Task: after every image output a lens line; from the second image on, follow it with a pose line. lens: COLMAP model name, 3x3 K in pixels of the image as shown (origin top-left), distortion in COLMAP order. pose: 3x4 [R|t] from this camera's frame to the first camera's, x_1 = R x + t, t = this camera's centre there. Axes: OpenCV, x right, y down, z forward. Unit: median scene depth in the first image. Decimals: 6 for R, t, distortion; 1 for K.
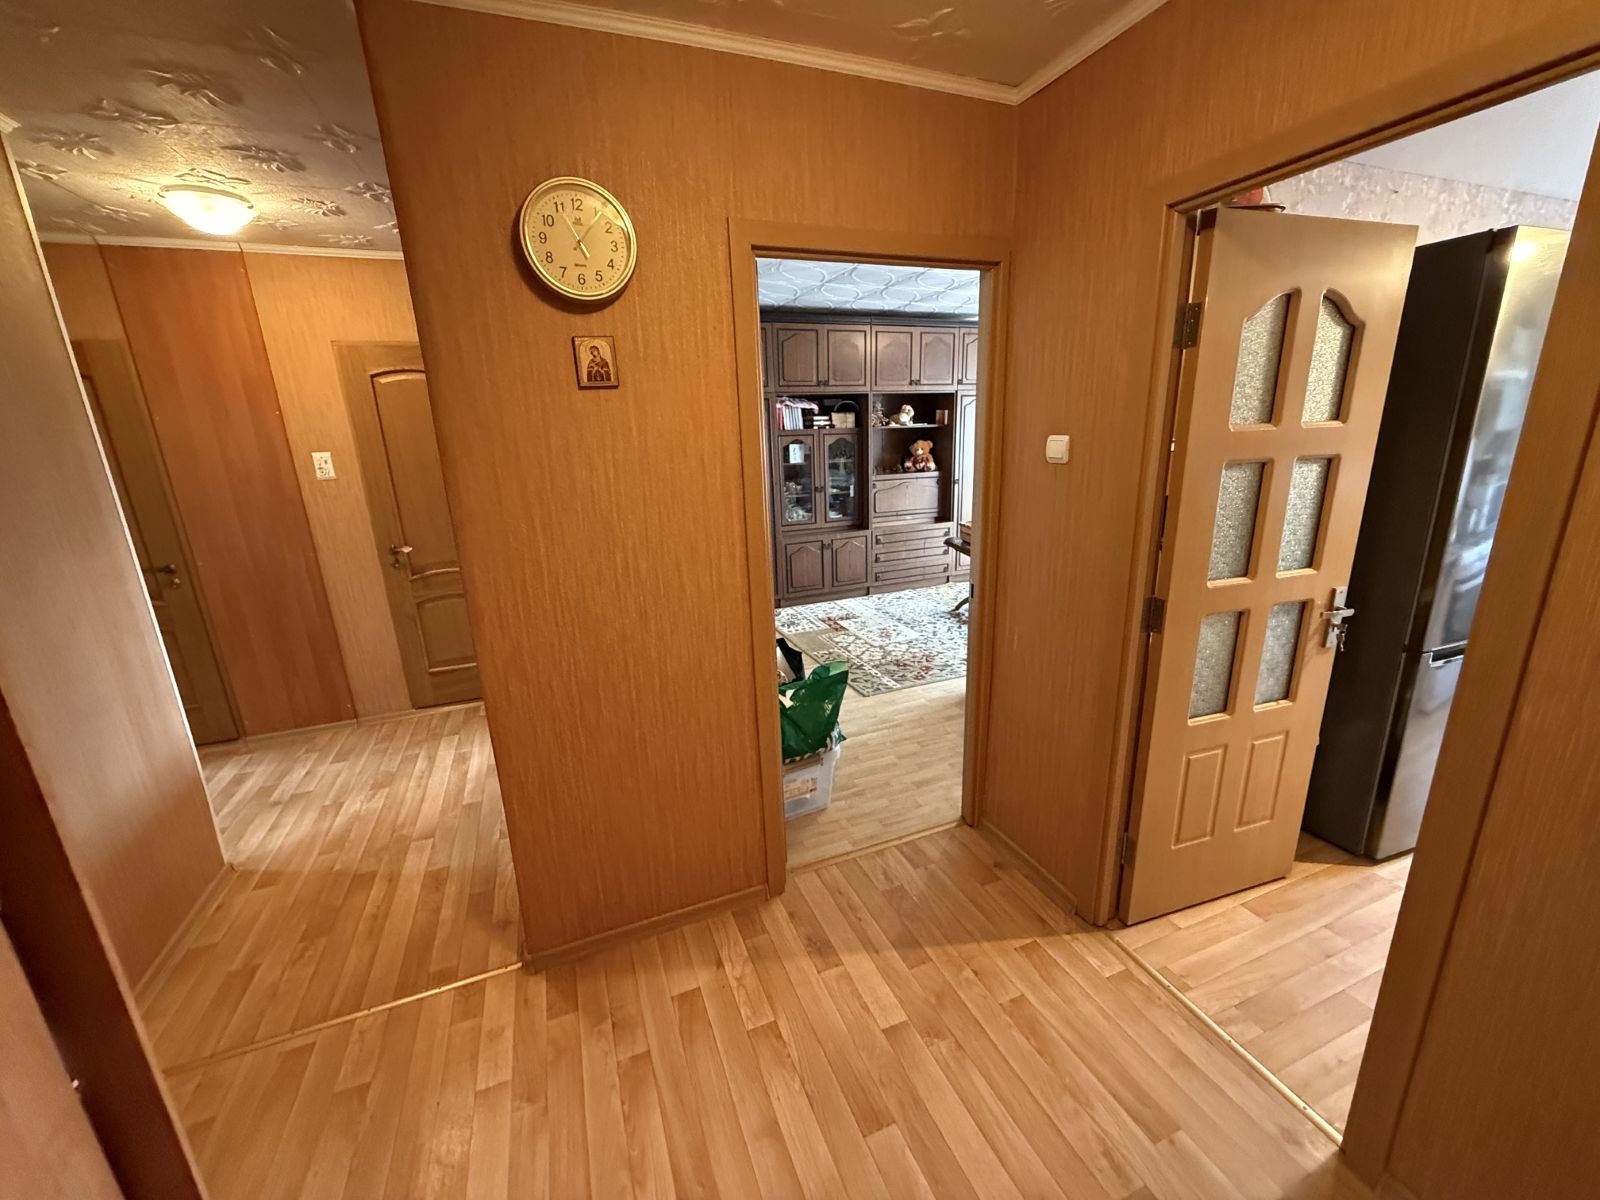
lens RADIAL K [[640.4, 0, 795.9], [0, 640.4, 600.3], [0, 0, 1]] dist [0.000744, 0.000088]
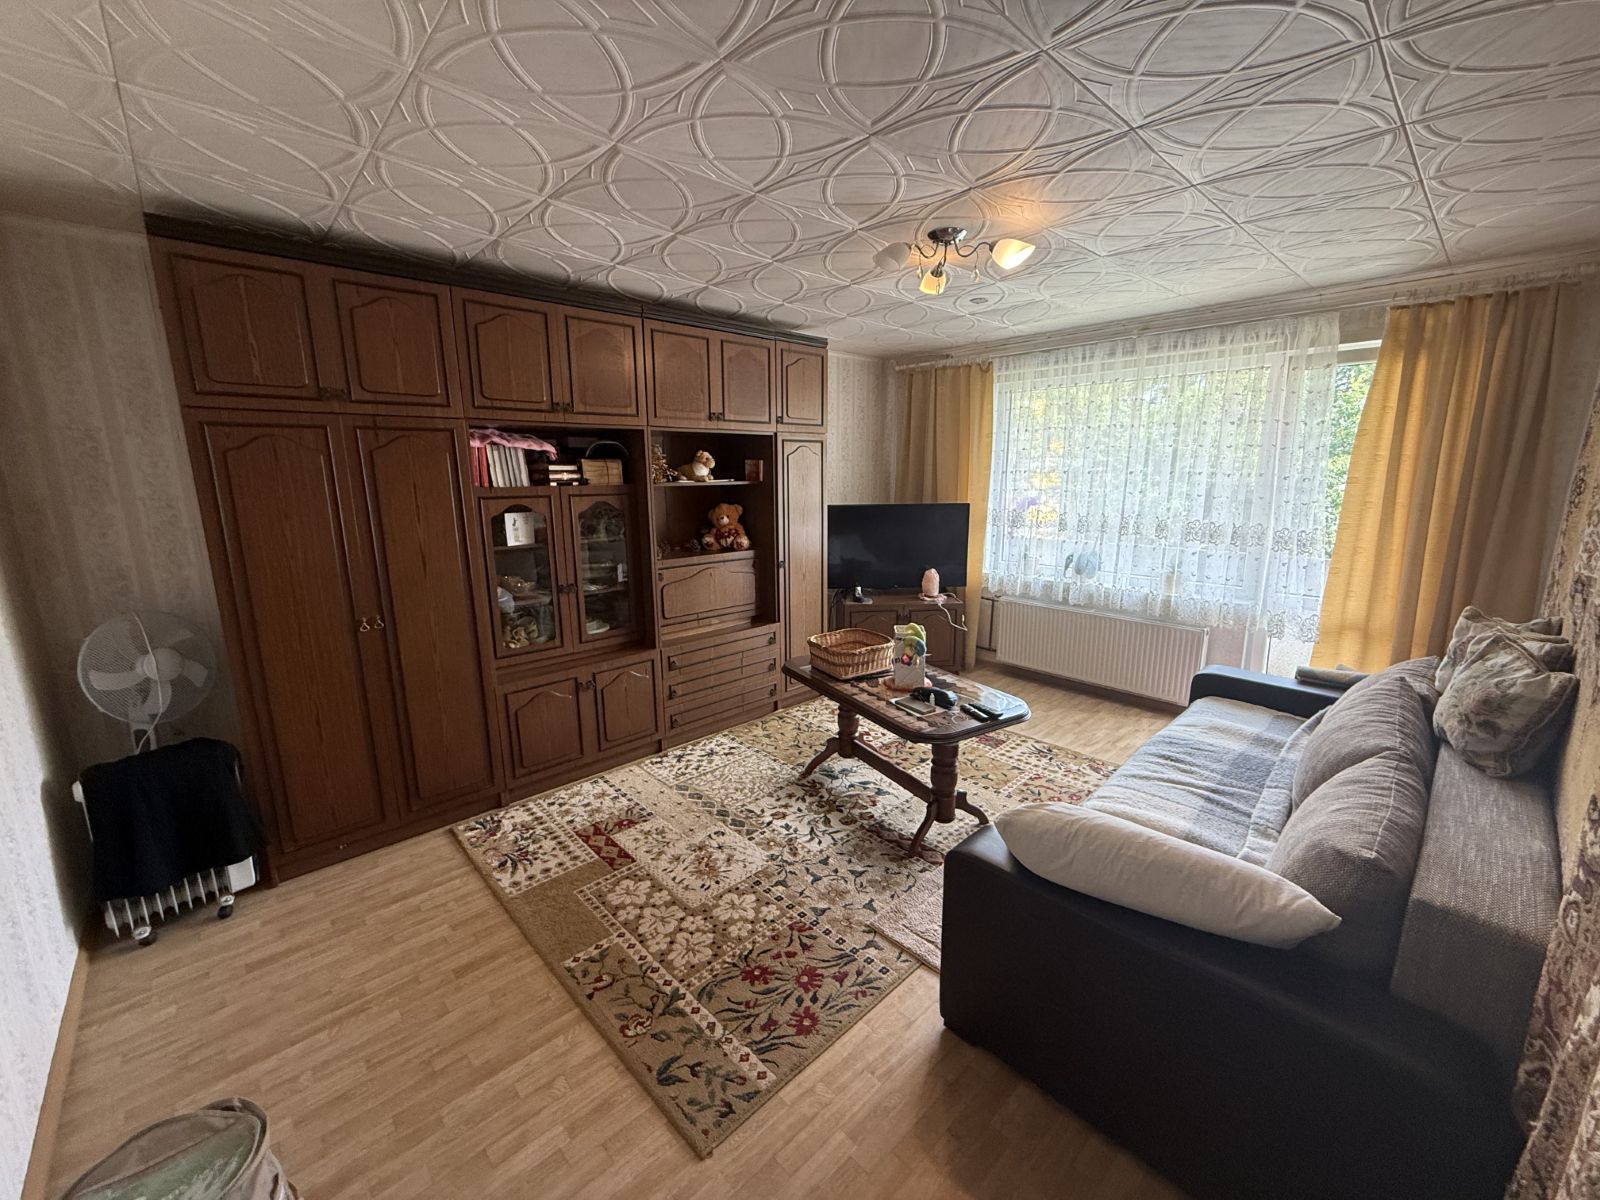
lens RADIAL K [[640.4, 0, 798.9], [0, 640.4, 600.0], [0, 0, 1]] dist [0.000744, 0.000088]
pose [[0.932890, -0.047561, 0.357007, 0.025953], [0.072806, 0.995681, -0.057604, -0.114660], [-0.352725, 0.079730, 0.932324, 0.388033]]
